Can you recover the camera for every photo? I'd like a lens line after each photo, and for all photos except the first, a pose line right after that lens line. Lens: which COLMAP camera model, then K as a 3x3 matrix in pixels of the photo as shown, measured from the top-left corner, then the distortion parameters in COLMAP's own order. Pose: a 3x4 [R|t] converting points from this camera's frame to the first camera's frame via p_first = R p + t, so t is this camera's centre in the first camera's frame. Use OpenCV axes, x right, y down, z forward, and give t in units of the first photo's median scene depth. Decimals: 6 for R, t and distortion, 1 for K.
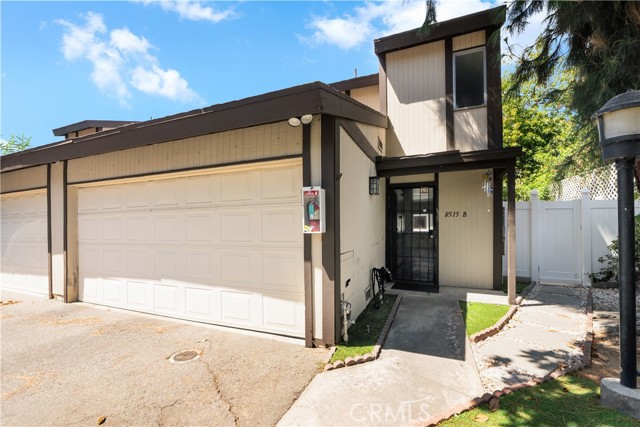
lens RADIAL K [[267.8, 0, 322.9], [0, 267.8, 222.3], [0, 0, 1]] dist [-0.001528, -0.001845]
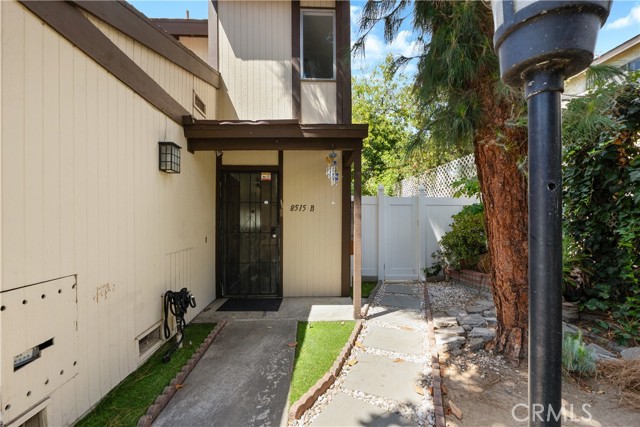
lens RADIAL K [[267.8, 0, 318.6], [0, 267.8, 215.6], [0, 0, 1]] dist [-0.001528, -0.001845]
pose [[0.907075, 0.010002, 0.420850, 0.209274], [-0.007841, 0.999946, -0.006866, -0.001470], [-0.420896, 0.002929, 0.907104, 0.254855]]
